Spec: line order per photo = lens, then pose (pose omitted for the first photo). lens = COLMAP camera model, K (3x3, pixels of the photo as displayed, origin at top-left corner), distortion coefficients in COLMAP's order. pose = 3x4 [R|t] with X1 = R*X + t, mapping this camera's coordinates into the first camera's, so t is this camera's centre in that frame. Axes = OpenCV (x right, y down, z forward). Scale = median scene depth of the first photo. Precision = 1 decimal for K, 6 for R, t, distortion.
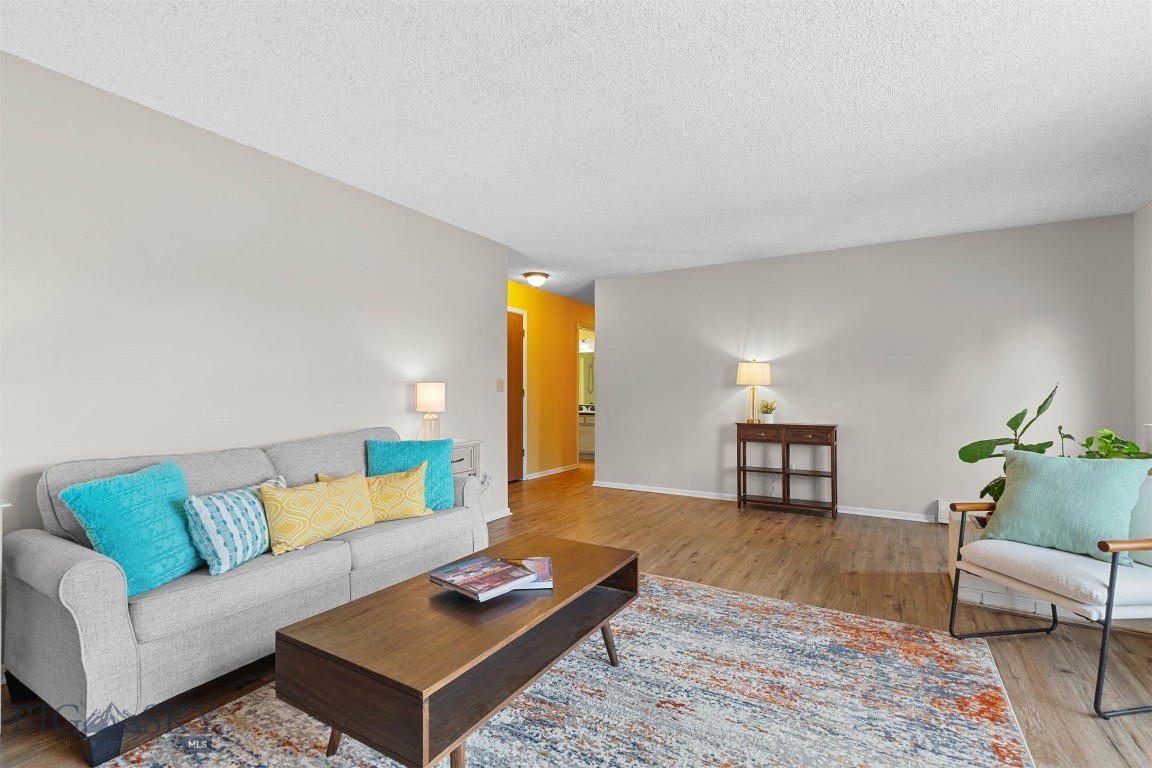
lens RADIAL K [[526.3, 0, 577.0], [0, 526.3, 394.1], [0, 0, 1]] dist [0.009355, -0.000019]
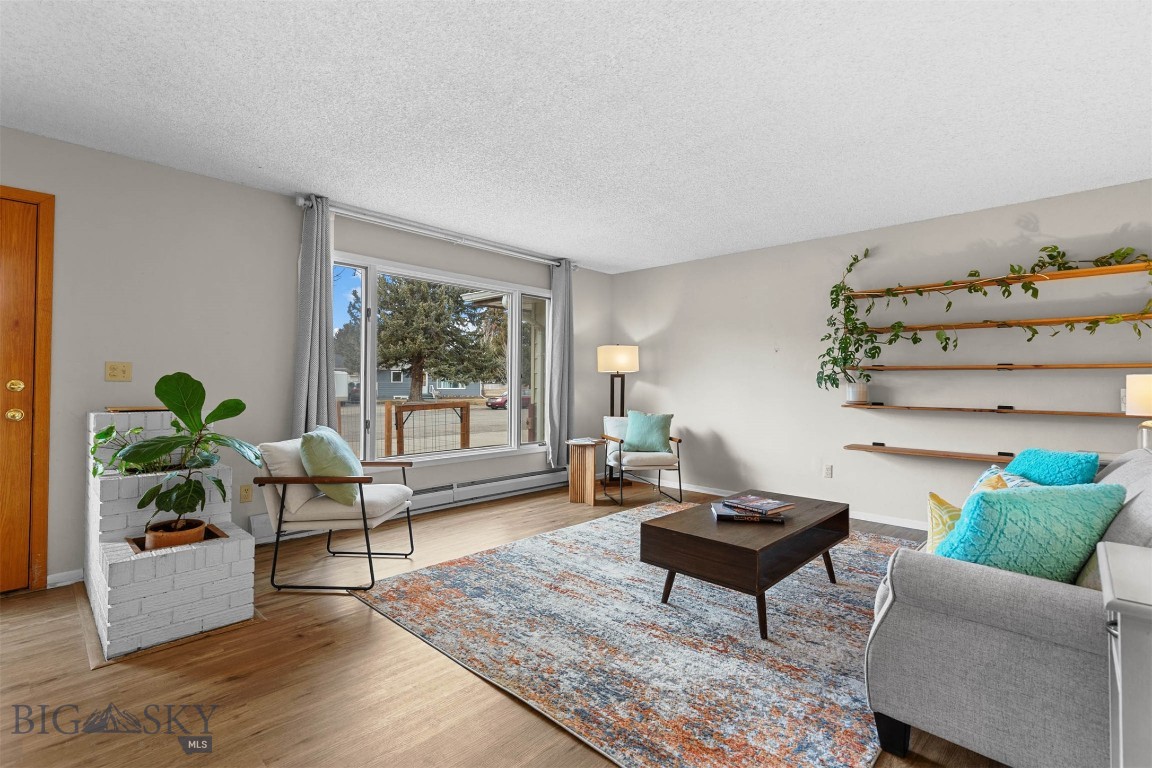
lens RADIAL K [[523.0, 0, 575.7], [0, 523.0, 391.2], [0, 0, 1]] dist [0.007509, 0.000043]
pose [[-0.974311, -0.009922, 0.224989, 0.001120], [-0.005185, 0.999752, 0.021635, -0.007974], [-0.225148, 0.019913, -0.974121, 1.235604]]
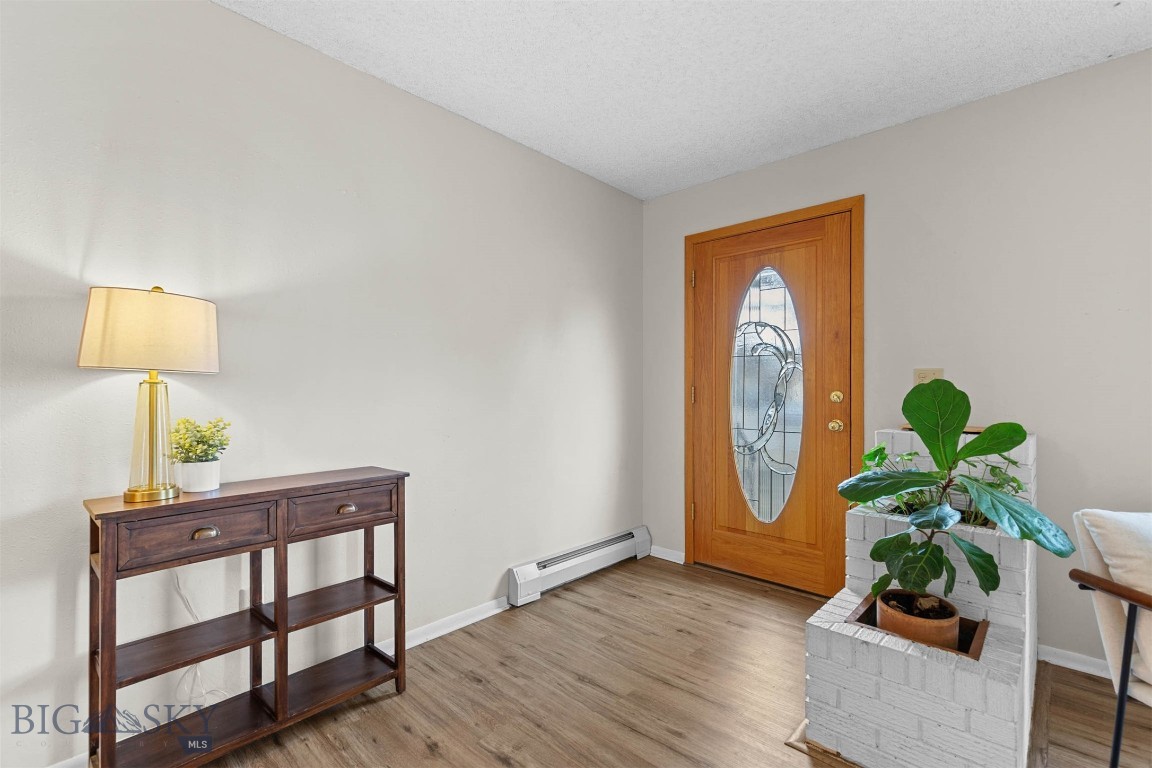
lens RADIAL K [[513.1, 0, 576.0], [0, 513.1, 384.0], [0, 0, 1]] dist [0.002993, 0.000138]
pose [[0.215471, 0.009909, 0.976460, 0.131815], [0.006515, 0.999912, -0.011585, -0.007293], [-0.976488, 0.008858, 0.215388, 0.922229]]
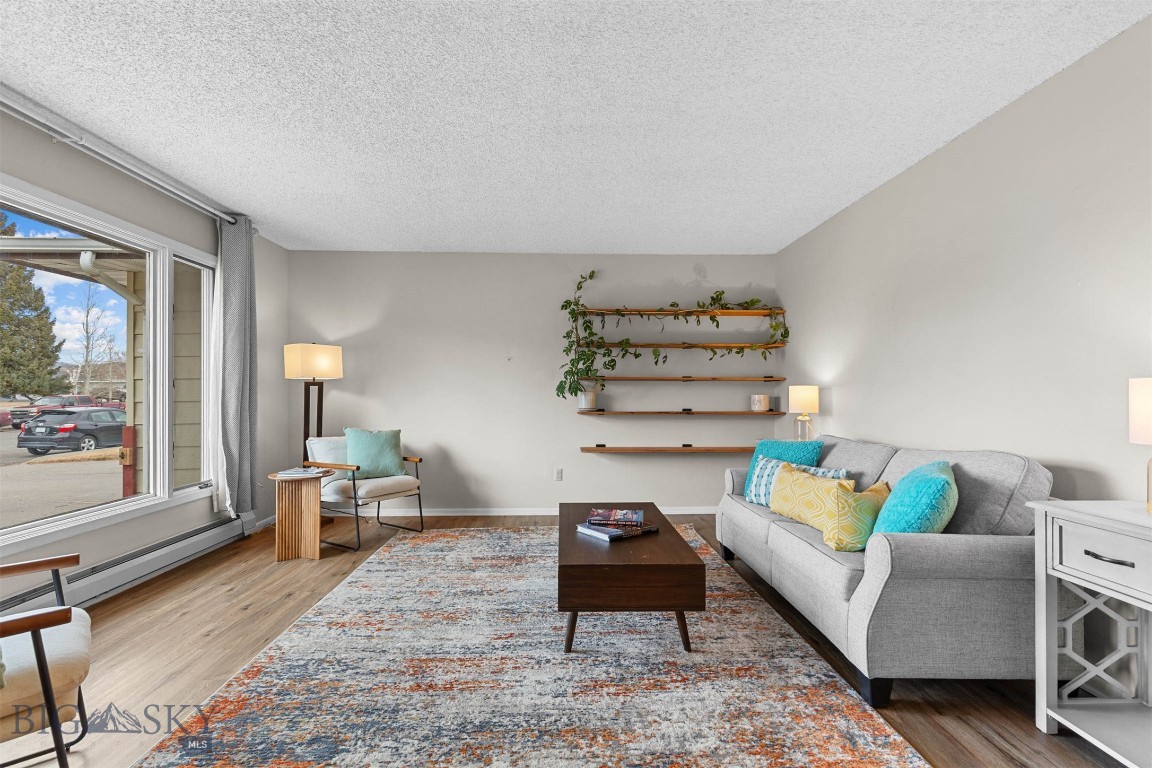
lens RADIAL K [[523.9, 0, 573.2], [0, 523.9, 402.7], [0, 0, 1]] dist [0.009336, 0.000026]
pose [[-0.847345, 0.010237, -0.530944, 0.341232], [-0.003353, 0.999691, 0.024626, -0.008886], [0.531032, 0.022647, -0.847049, 1.040159]]
